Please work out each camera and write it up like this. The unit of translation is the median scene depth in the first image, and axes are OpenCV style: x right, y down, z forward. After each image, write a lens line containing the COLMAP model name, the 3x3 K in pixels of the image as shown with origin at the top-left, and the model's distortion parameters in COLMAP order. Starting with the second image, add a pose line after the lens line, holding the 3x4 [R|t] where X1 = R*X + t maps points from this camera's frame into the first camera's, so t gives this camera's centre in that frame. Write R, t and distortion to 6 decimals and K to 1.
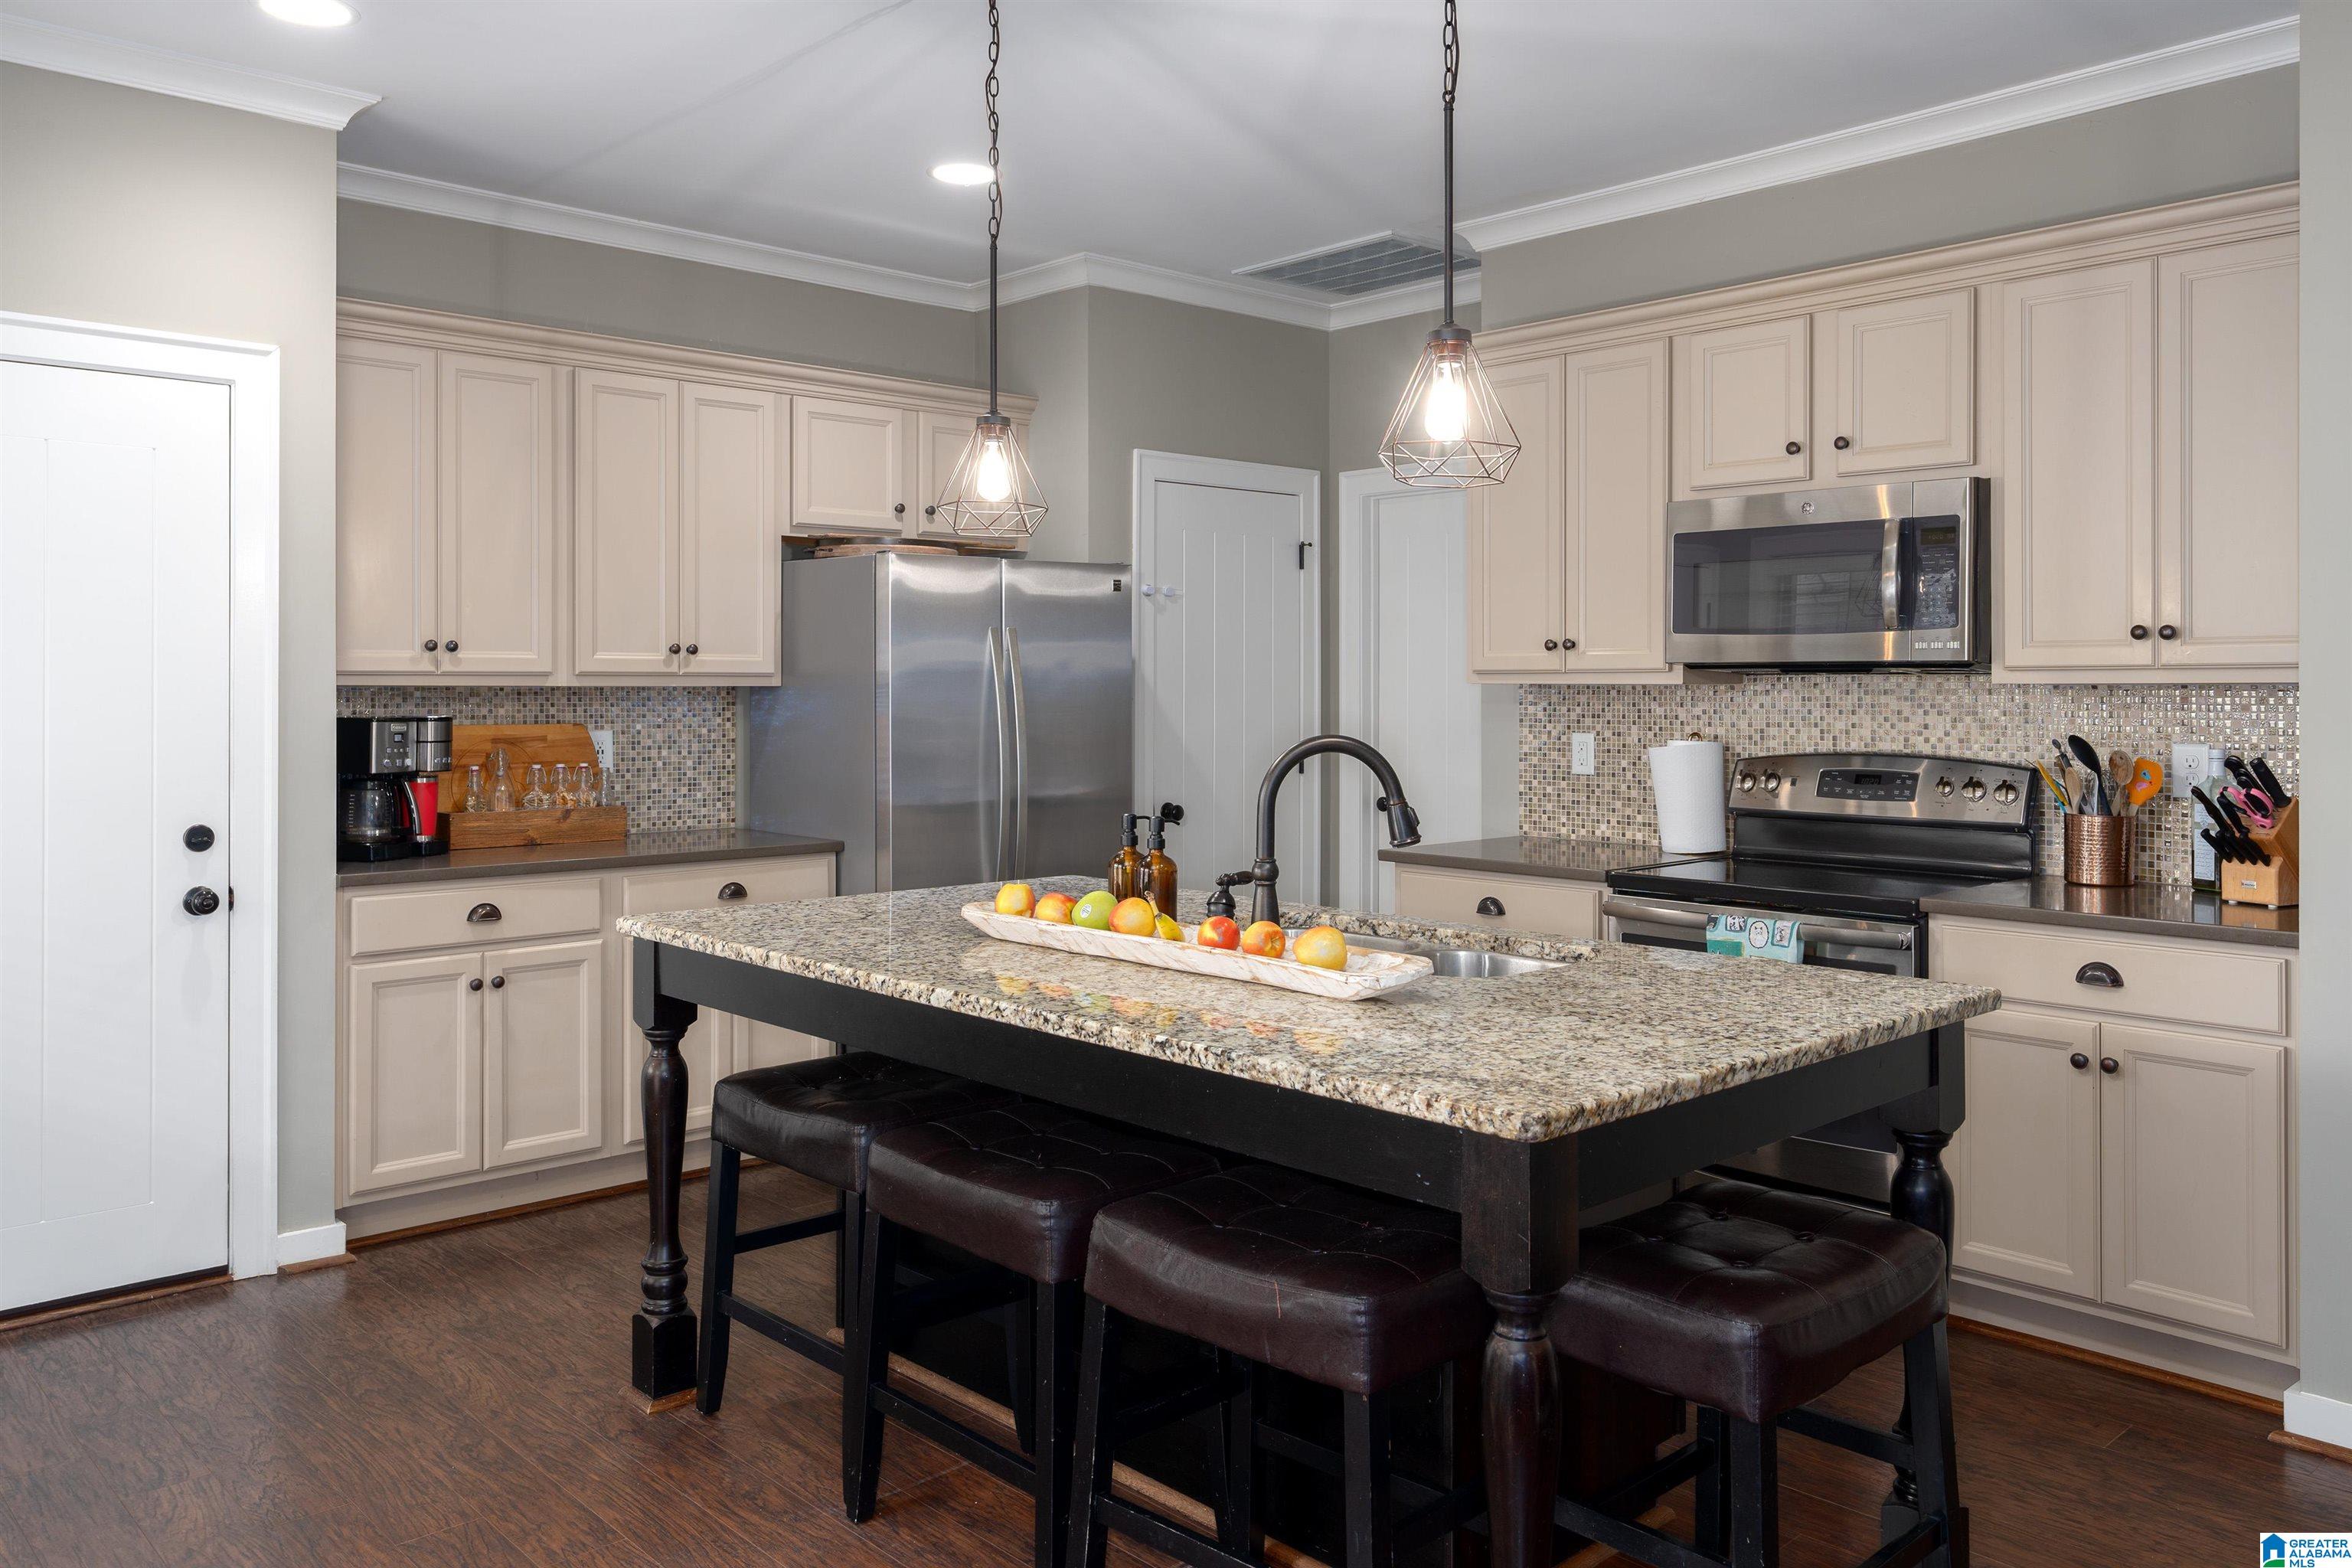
lens RADIAL K [[1760.7, 0, 1134.1], [0, 1760.7, 688.2], [0, 0, 1]] dist [0.005702, 0.006544]
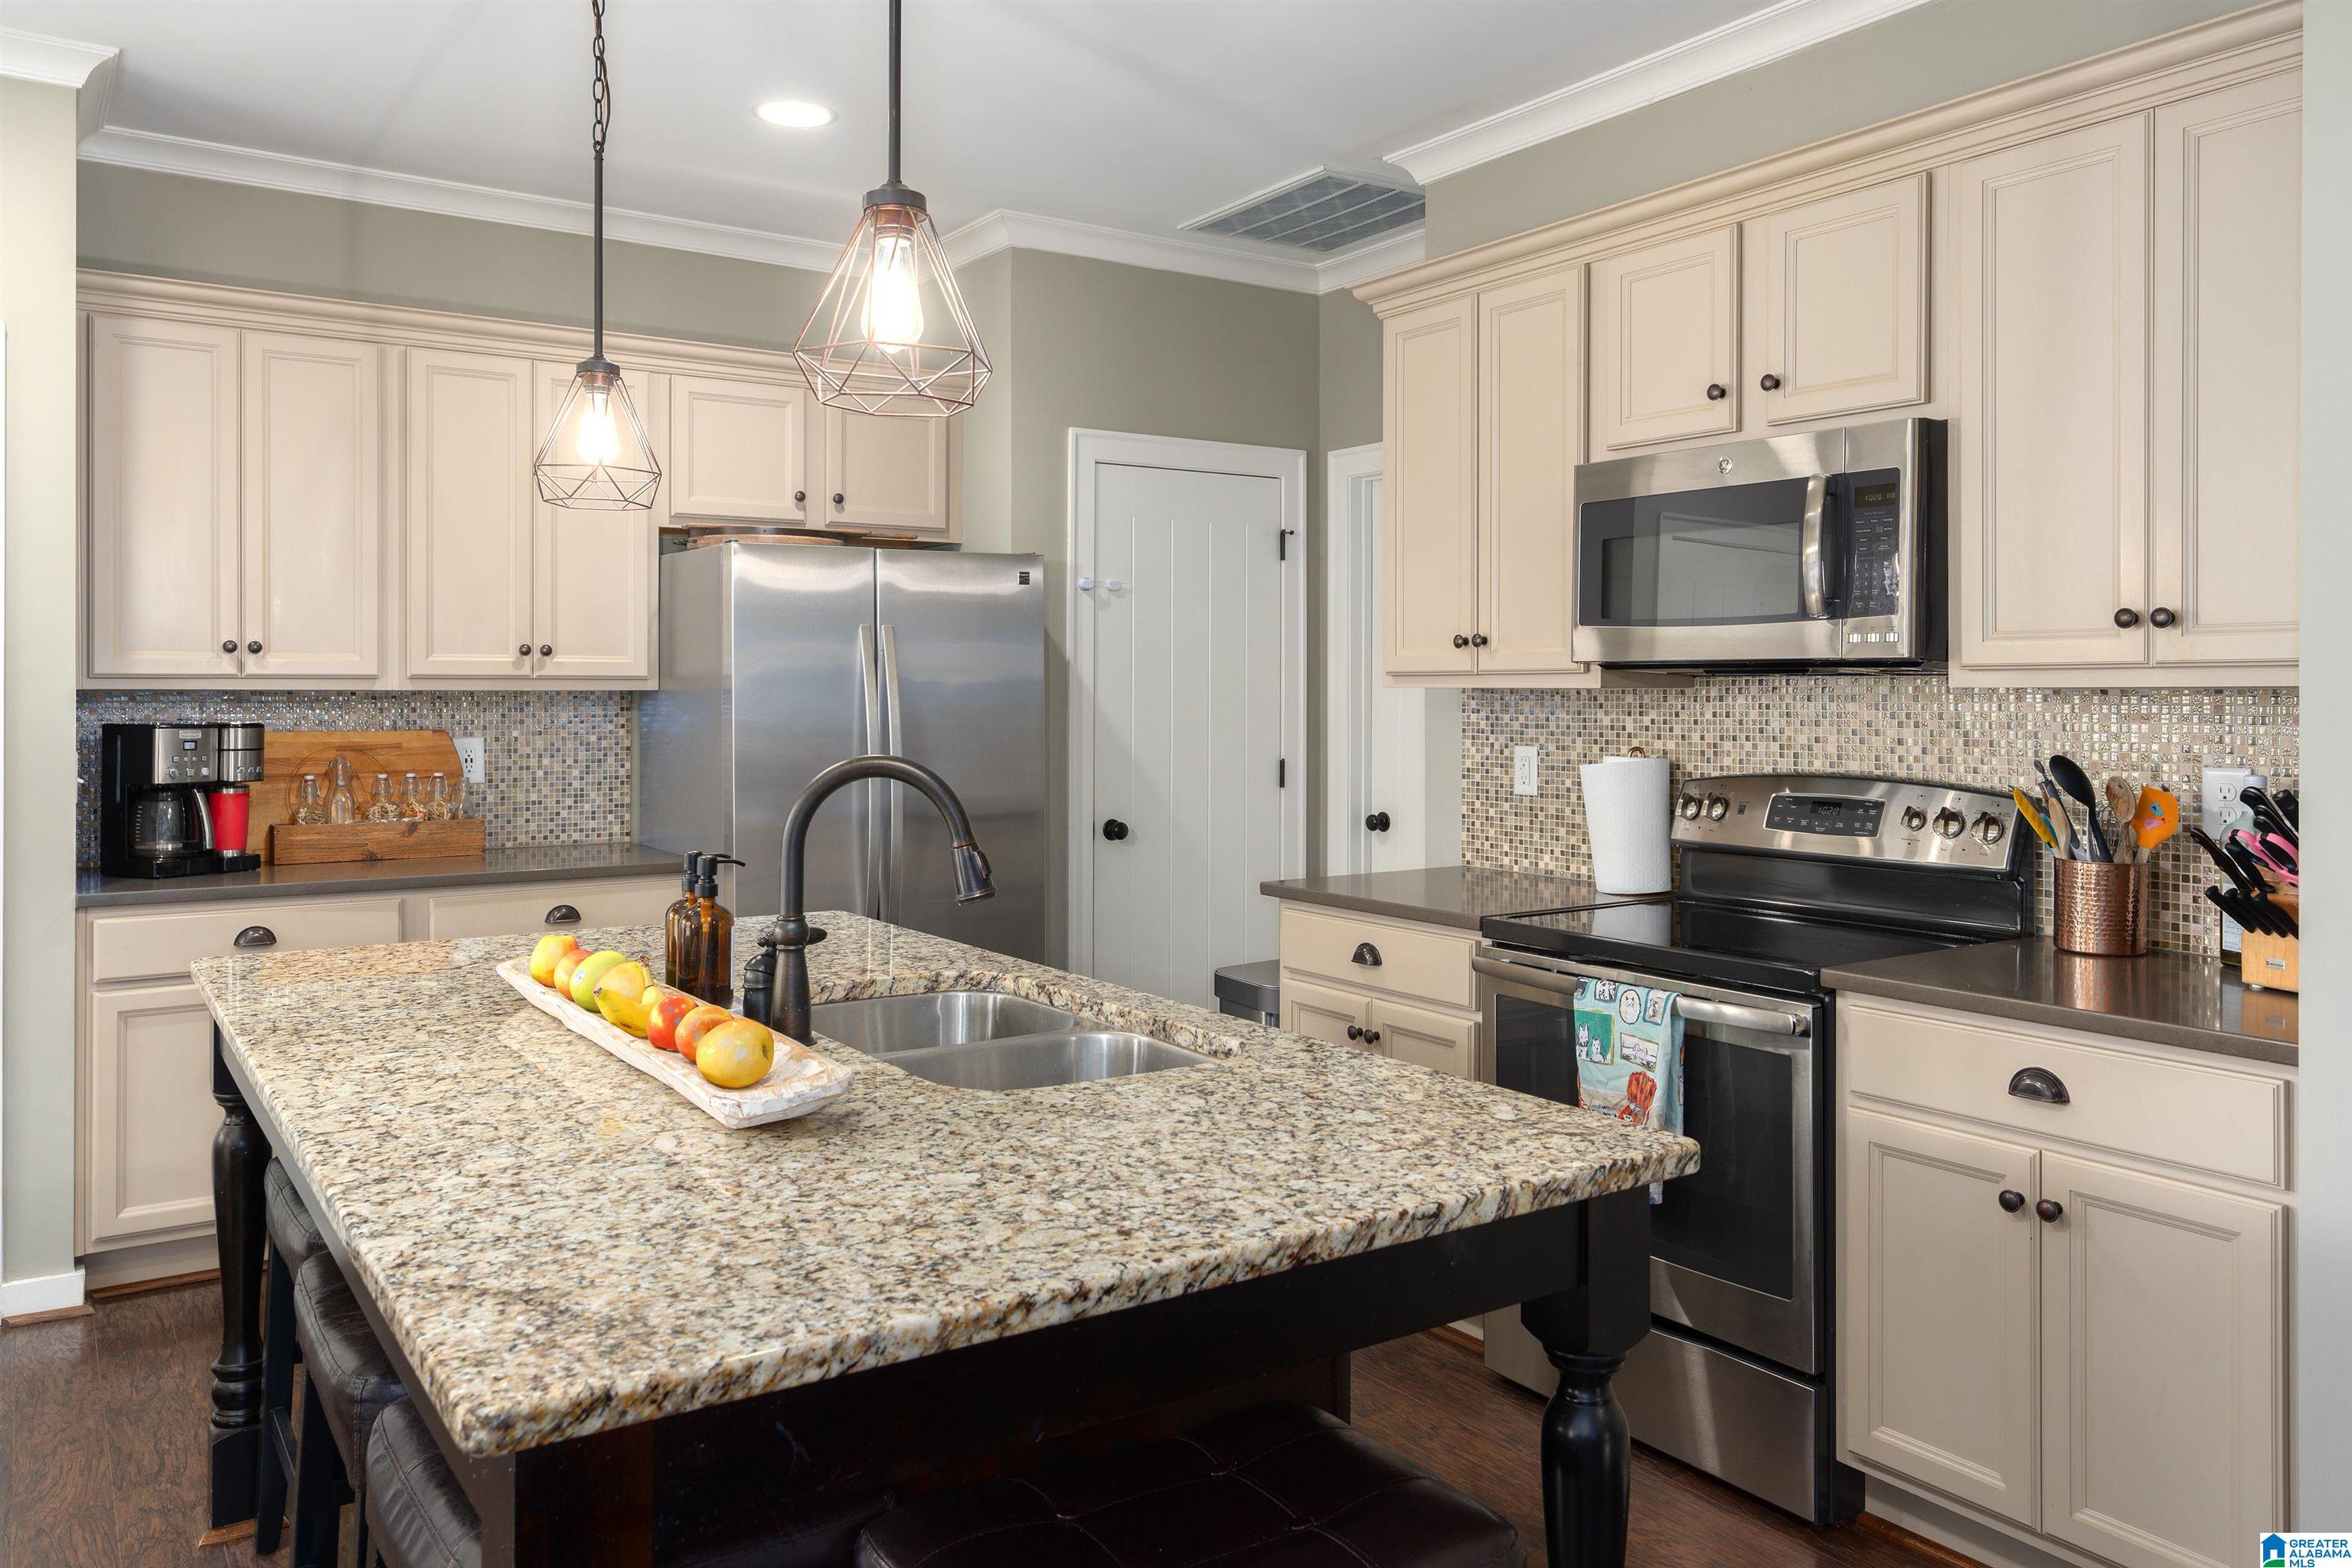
lens RADIAL K [[1693.9, 0, 1145.9], [0, 1693.9, 693.7], [0, 0, 1]] dist [-0.004624, 0.015901]
pose [[0.988930, 0.000619, -0.148382, 0.219089], [-0.000502, 1.000000, 0.000824, -0.000246], [0.148383, -0.000741, 0.988930, 0.192332]]
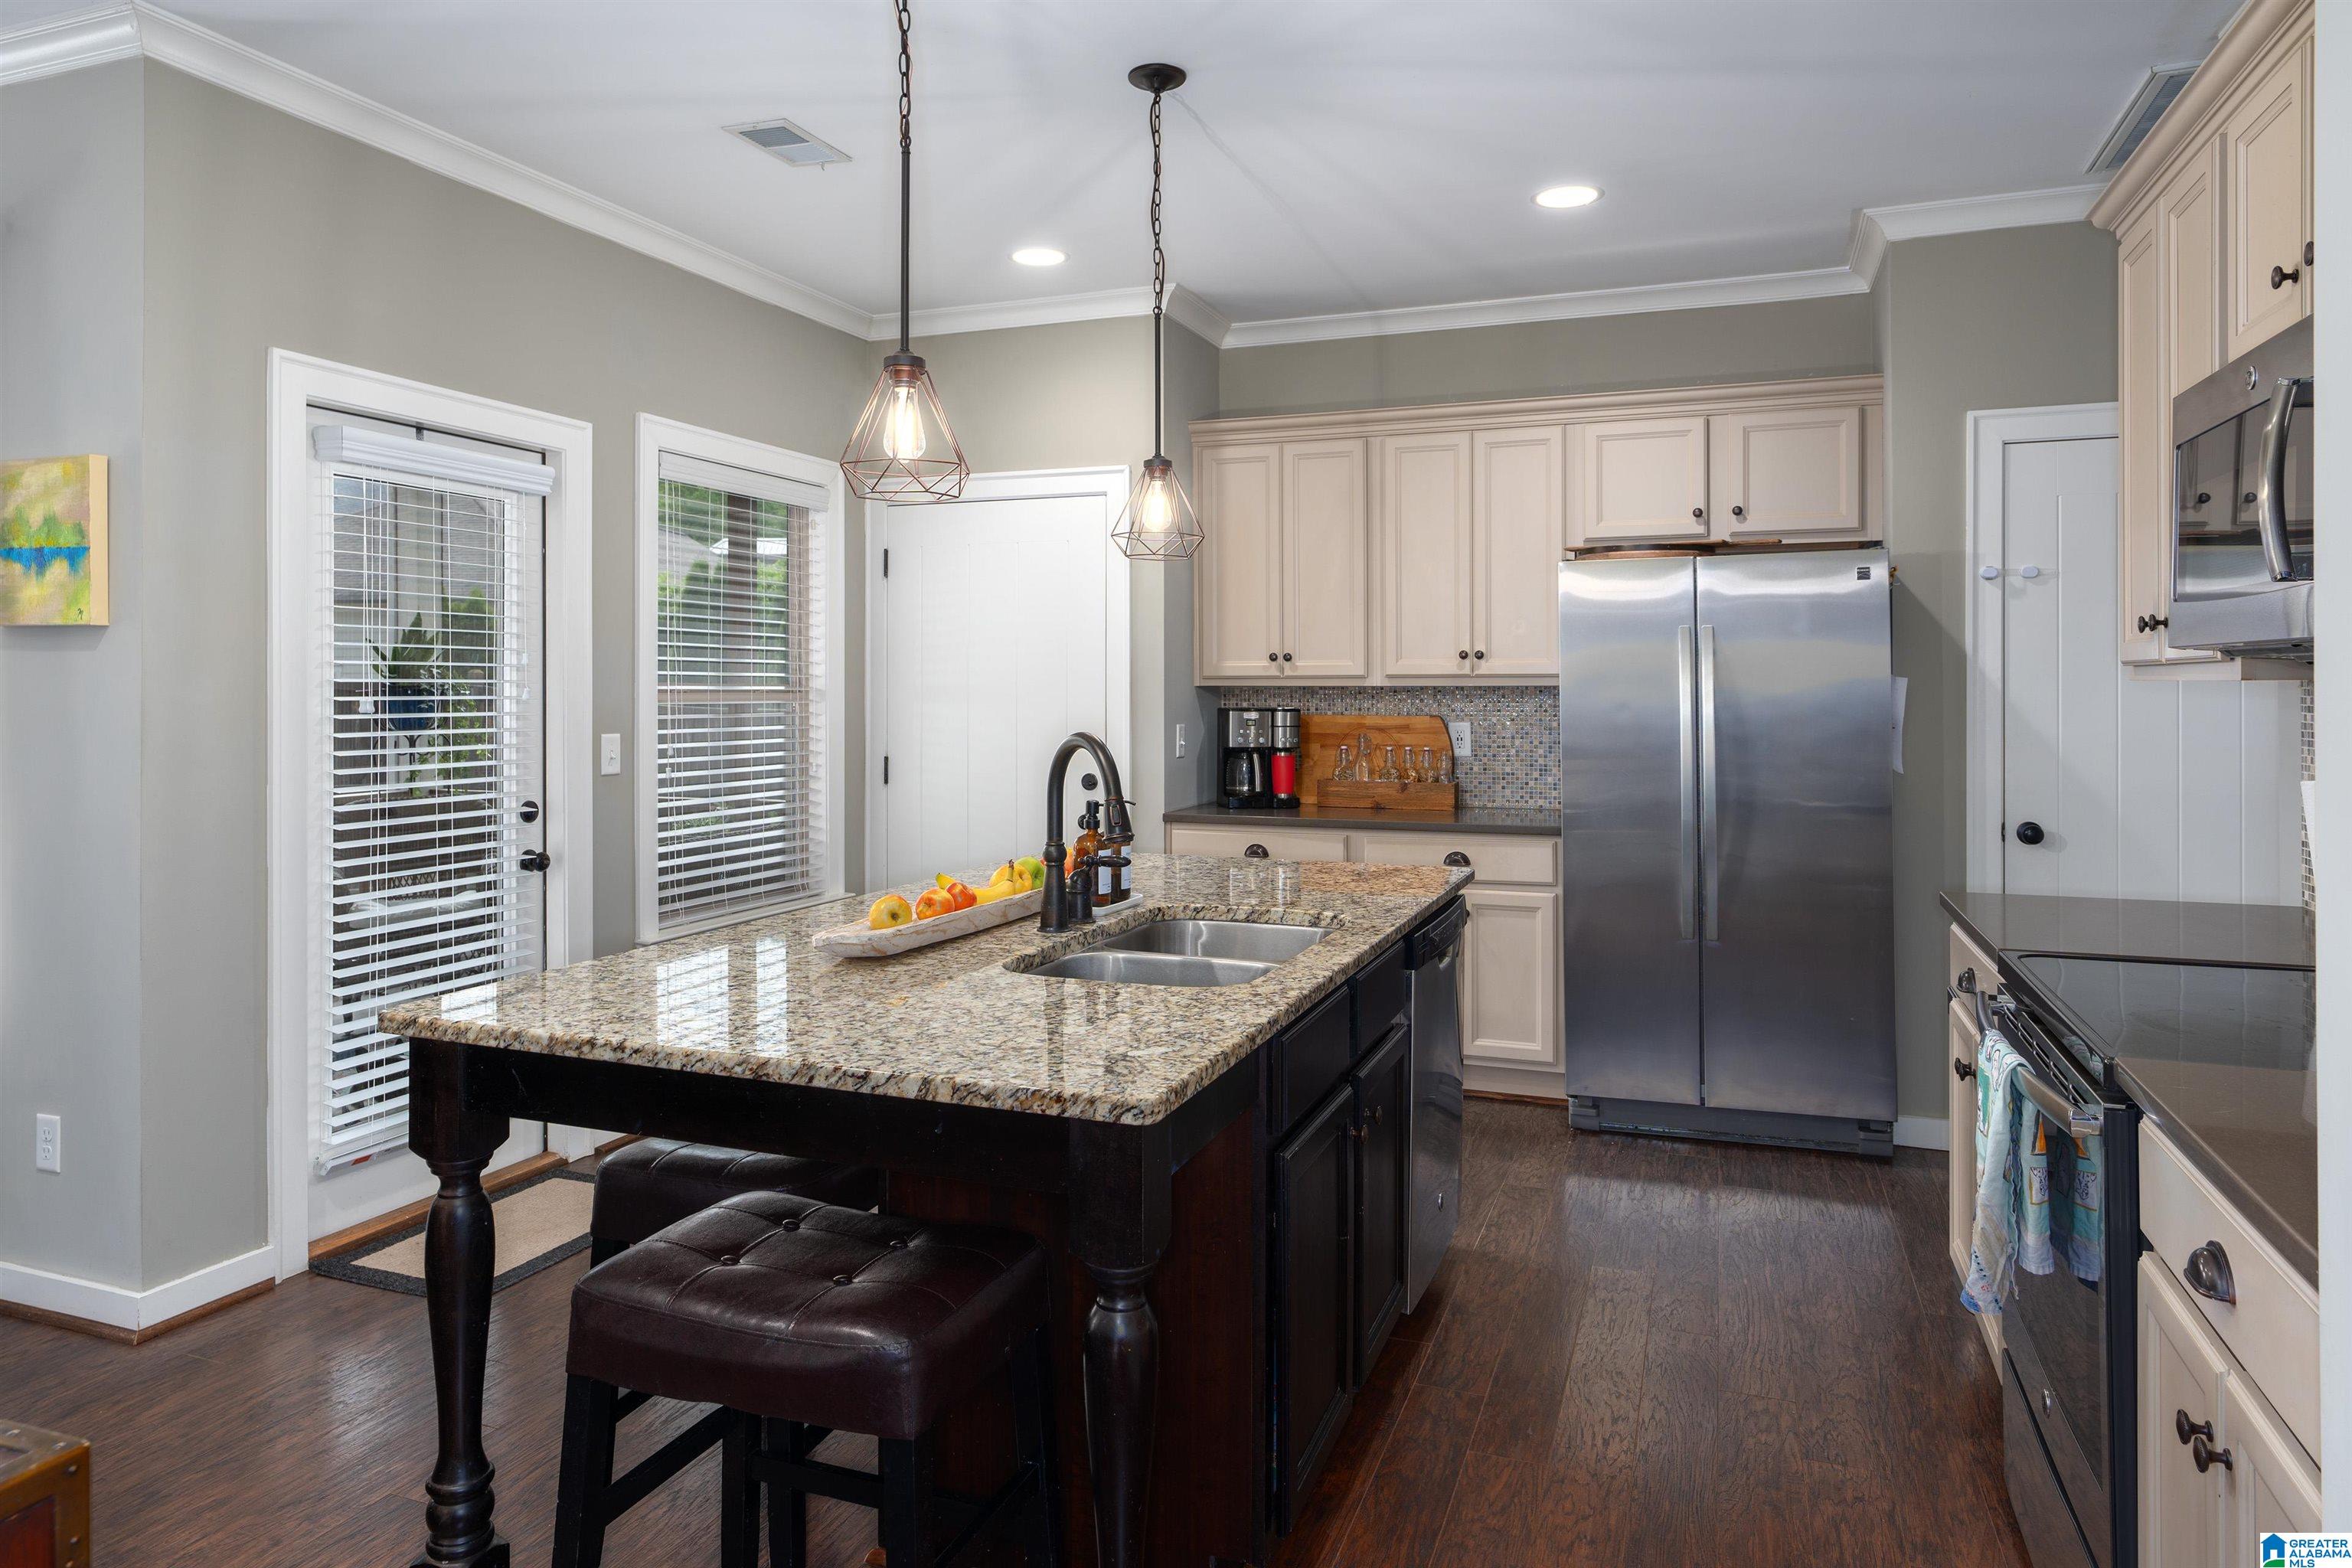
lens RADIAL K [[1435.5, 0, 1164.0], [0, 1435.5, 677.7], [0, 0, 1]] dist [-0.014561, 0.001171]
pose [[0.447107, -0.006739, -0.894455, 0.593086], [0.000545, 0.999973, -0.007262, 0.000460], [0.894480, 0.002760, 0.447099, 0.429242]]
